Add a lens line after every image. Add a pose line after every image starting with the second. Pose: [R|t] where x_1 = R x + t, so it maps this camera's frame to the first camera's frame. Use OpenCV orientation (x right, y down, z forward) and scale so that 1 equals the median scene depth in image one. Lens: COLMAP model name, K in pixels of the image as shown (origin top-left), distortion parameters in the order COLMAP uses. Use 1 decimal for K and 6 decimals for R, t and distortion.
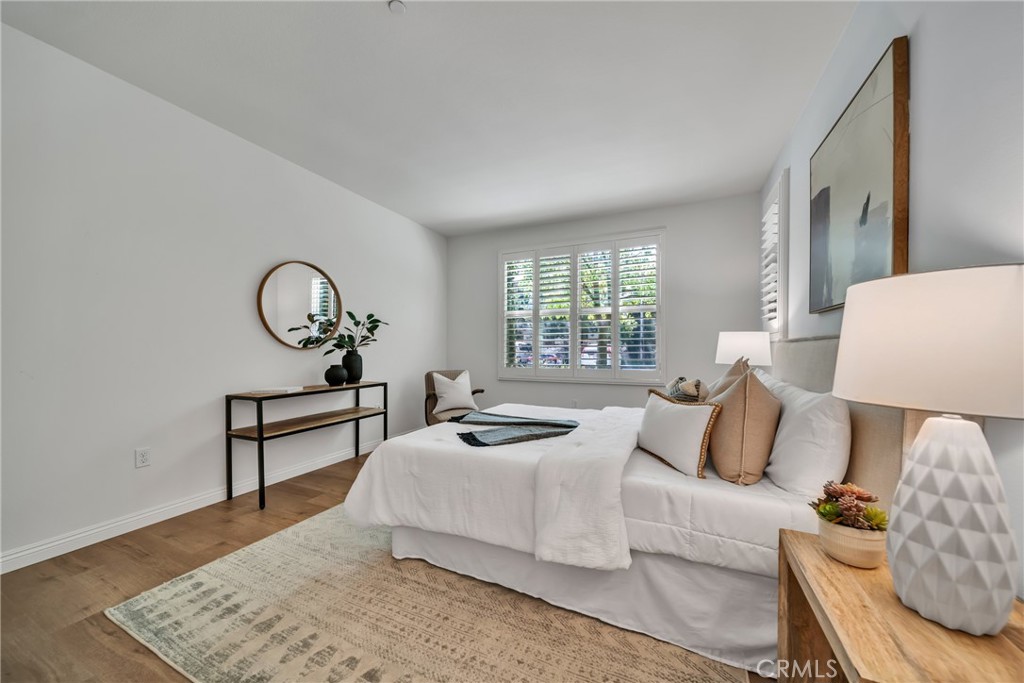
lens RADIAL K [[363.8, 0, 514.7], [0, 363.8, 349.0], [0, 0, 1]] dist [-0.006387, 0.000023]
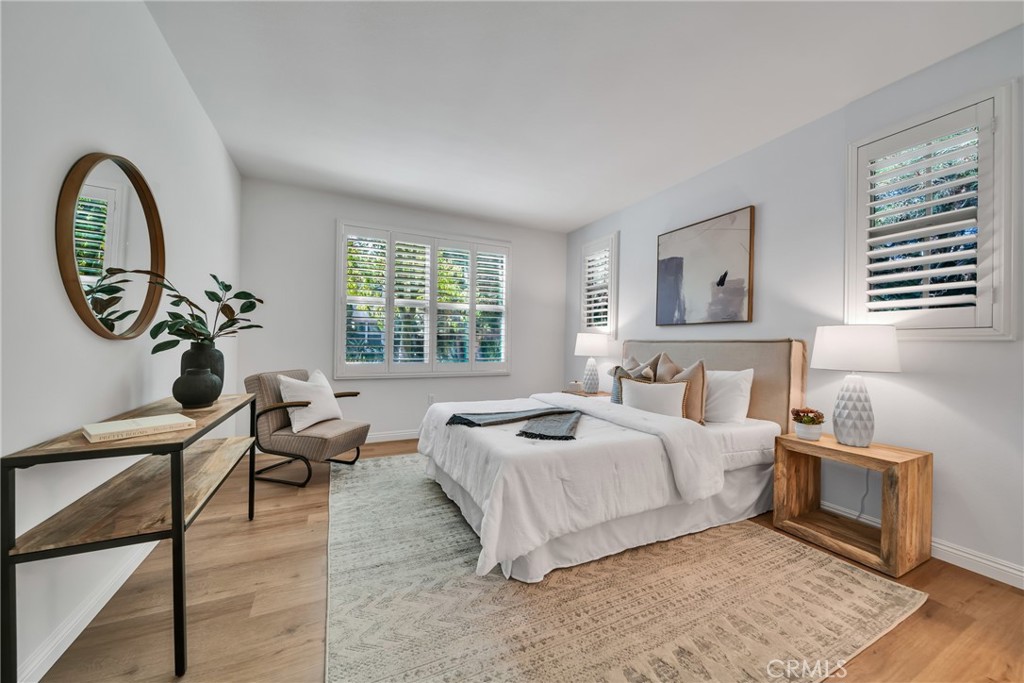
lens RADIAL K [[363.8, 0, 512.4], [0, 363.8, 341.1], [0, 0, 1]] dist [-0.006387, 0.000023]
pose [[0.638787, 0.015080, 0.769236, -1.121144], [-0.016362, 0.999848, -0.006014, -0.005875], [-0.769209, -0.008745, 0.638937, 0.514839]]
